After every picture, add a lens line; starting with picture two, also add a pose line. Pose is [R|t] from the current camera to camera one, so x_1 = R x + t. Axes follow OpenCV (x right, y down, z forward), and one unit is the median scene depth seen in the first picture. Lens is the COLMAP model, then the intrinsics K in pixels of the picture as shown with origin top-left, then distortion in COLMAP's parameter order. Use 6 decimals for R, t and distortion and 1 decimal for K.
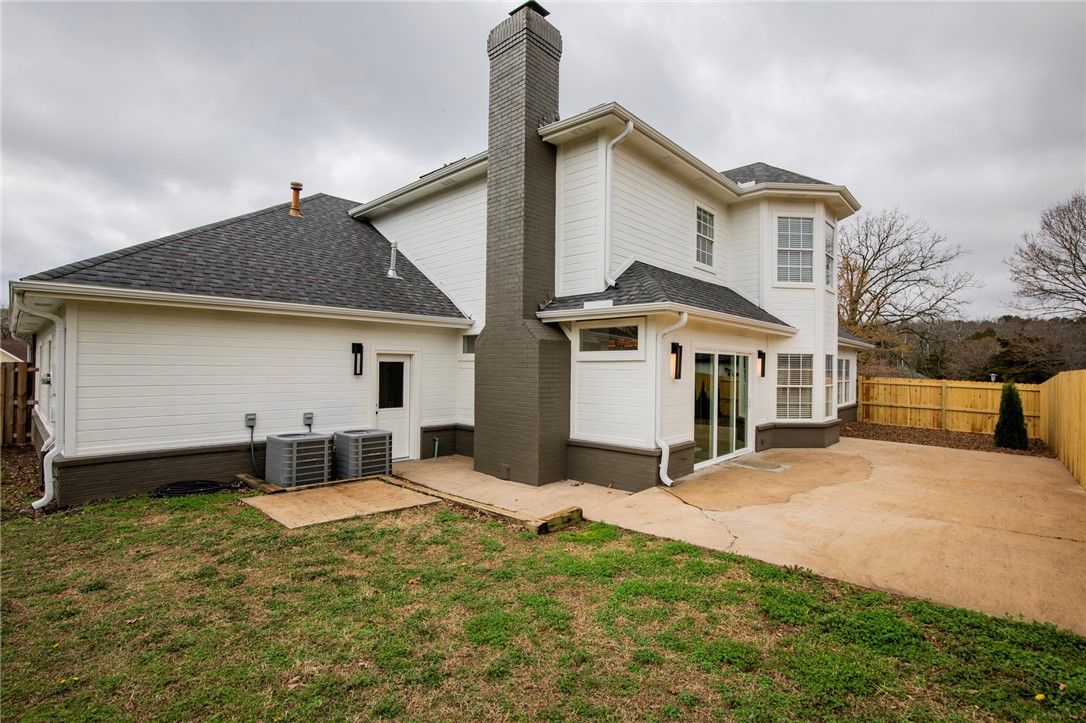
lens RADIAL K [[499.0, 0, 563.6], [0, 499.0, 362.6], [0, 0, 1]] dist [-0.017243, -0.000006]
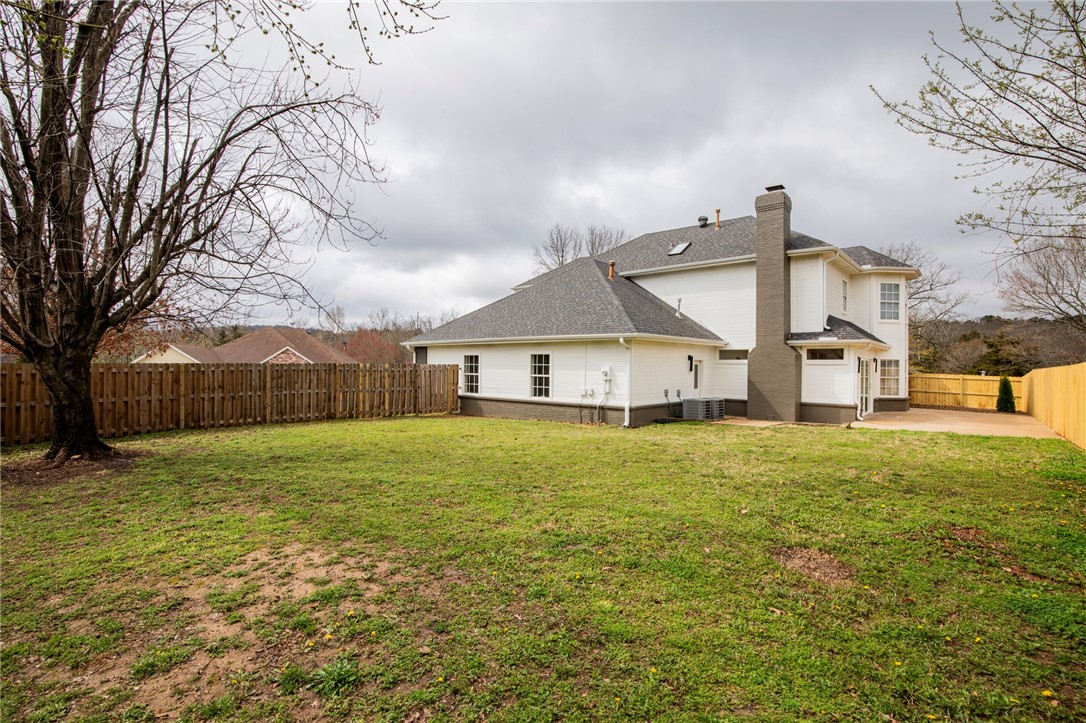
lens RADIAL K [[499.0, 0, 563.6], [0, 499.0, 362.6], [0, 0, 1]] dist [-0.017243, -0.000006]
pose [[0.999718, -0.001583, 0.023701, -0.769437], [0.001501, 0.999993, 0.003469, -0.014591], [-0.023707, -0.003433, 0.999713, -0.774483]]
